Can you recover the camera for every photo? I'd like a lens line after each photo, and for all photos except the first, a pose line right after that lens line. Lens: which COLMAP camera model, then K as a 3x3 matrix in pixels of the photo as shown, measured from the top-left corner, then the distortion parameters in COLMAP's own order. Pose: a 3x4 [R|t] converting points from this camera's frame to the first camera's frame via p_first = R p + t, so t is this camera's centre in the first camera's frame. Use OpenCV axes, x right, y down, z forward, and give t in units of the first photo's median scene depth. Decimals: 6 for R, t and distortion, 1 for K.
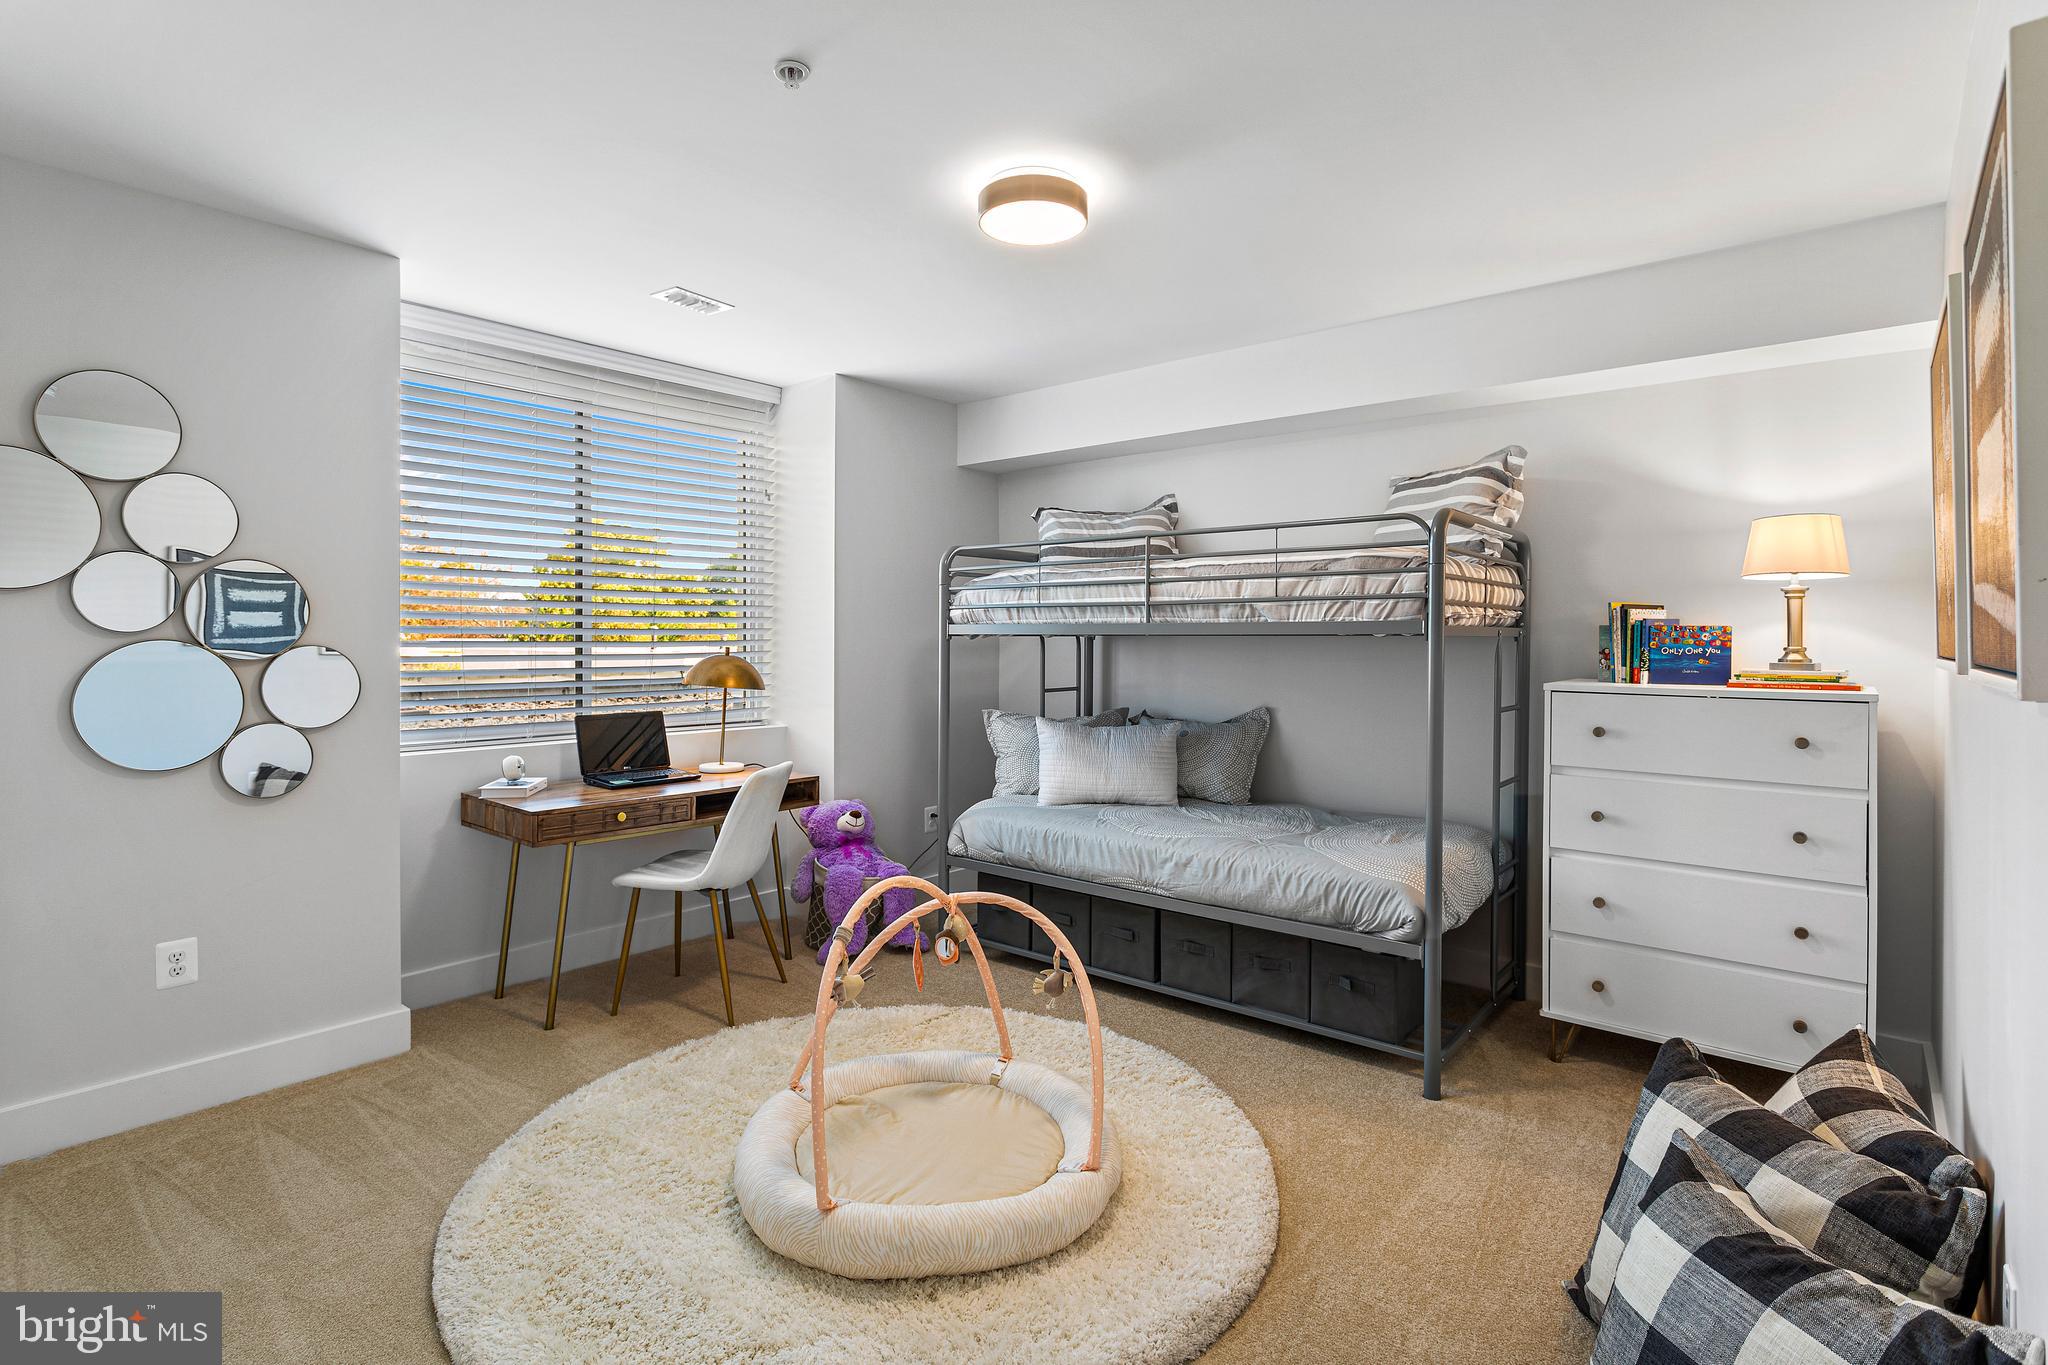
lens RADIAL K [[986.2, 0, 1016.0], [0, 986.2, 646.1], [0, 0, 1]] dist [0.000169, -0.000494]
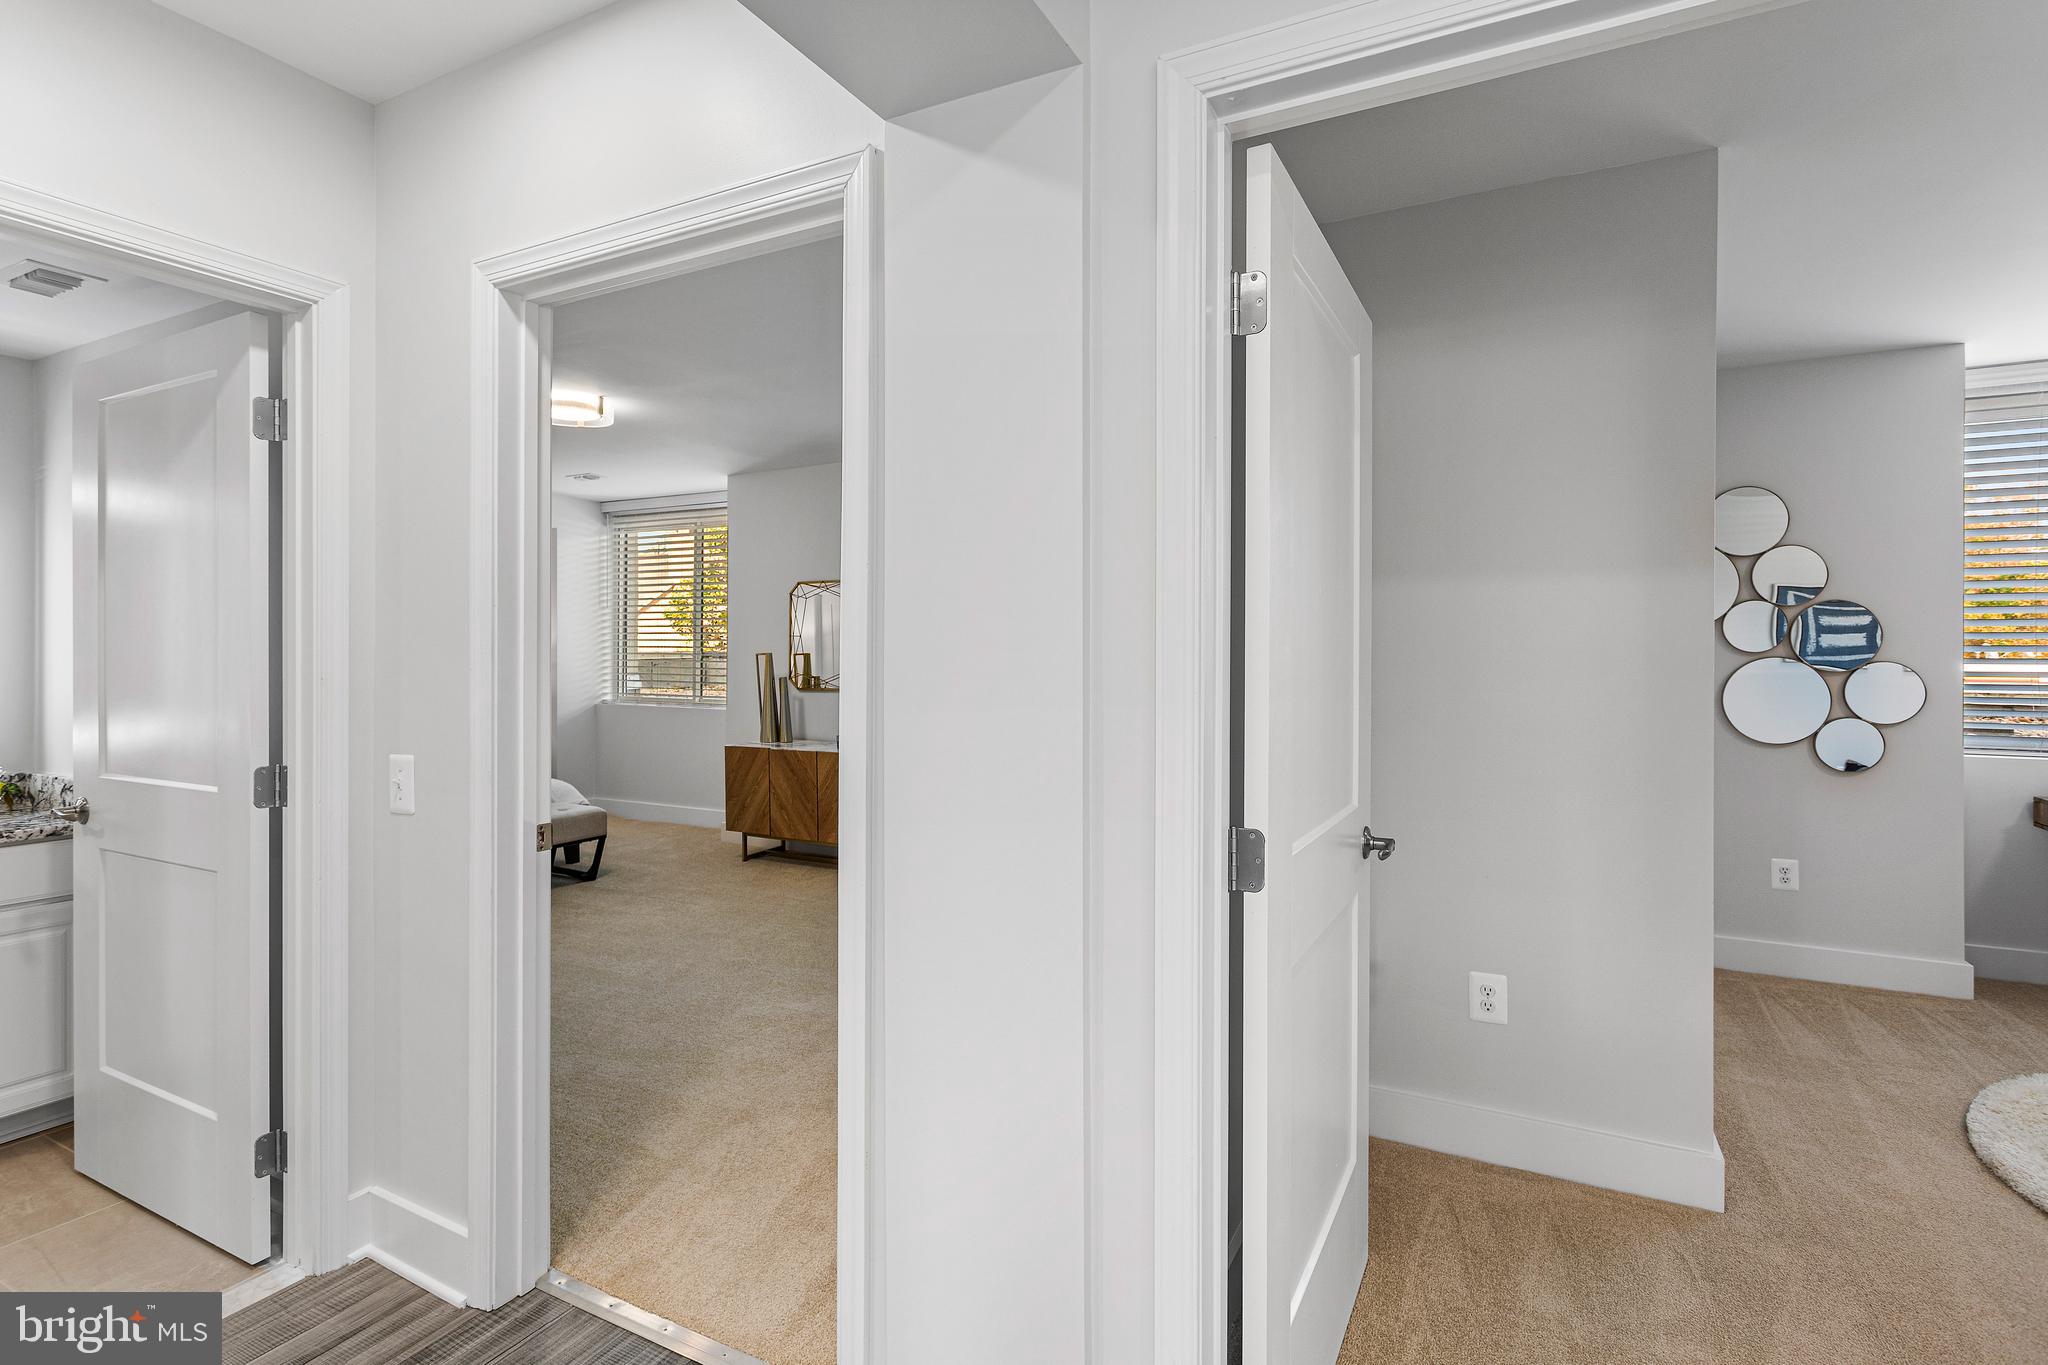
lens RADIAL K [[1015.9, 0, 988.7], [0, 1015.9, 657.4], [0, 0, 1]] dist [-0.000232, -0.000718]
pose [[0.210749, -0.002829, -0.977536, 0.361466], [-0.004280, 0.999984, -0.003817, 0.004882], [0.977531, 0.004989, 0.210733, -0.457586]]
